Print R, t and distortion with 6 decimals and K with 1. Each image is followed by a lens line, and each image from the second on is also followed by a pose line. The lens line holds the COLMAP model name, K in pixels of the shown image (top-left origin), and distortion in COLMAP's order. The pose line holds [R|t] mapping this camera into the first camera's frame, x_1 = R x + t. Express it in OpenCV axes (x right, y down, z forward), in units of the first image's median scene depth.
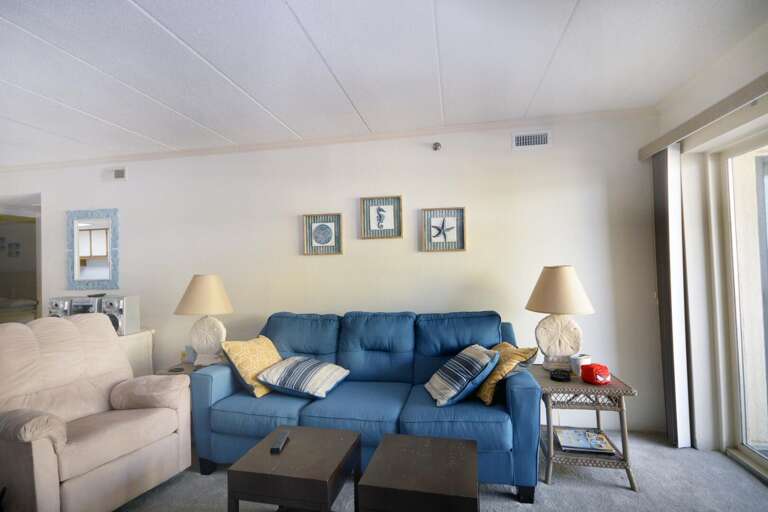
lens RADIAL K [[375.1, 0, 384.0], [0, 375.1, 256.0], [0, 0, 1]] dist [0.000174, 0.000031]
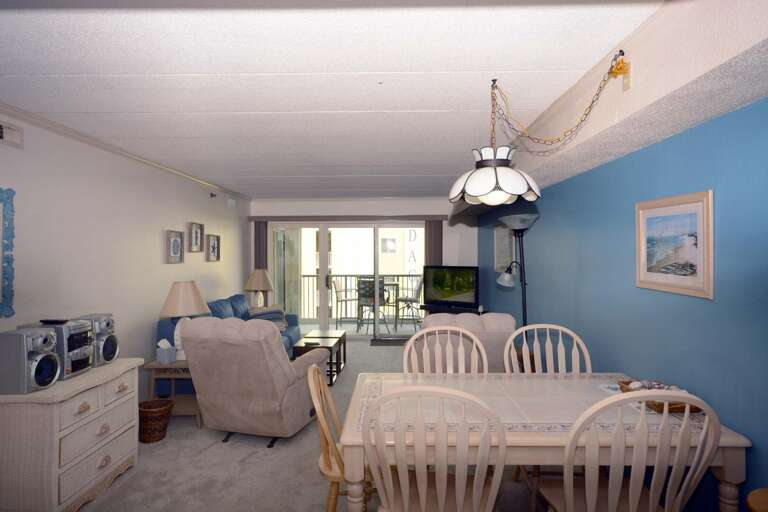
lens RADIAL K [[445.6, 0, 384.0], [0, 445.6, 256.0], [0, 0, 1]] dist [0.000872, 0.000432]
pose [[-0.169899, 0.013960, 0.985363, -1.769469], [-0.010918, 0.999812, -0.016047, -0.010888], [-0.985401, -0.013484, -0.169715, 0.576148]]
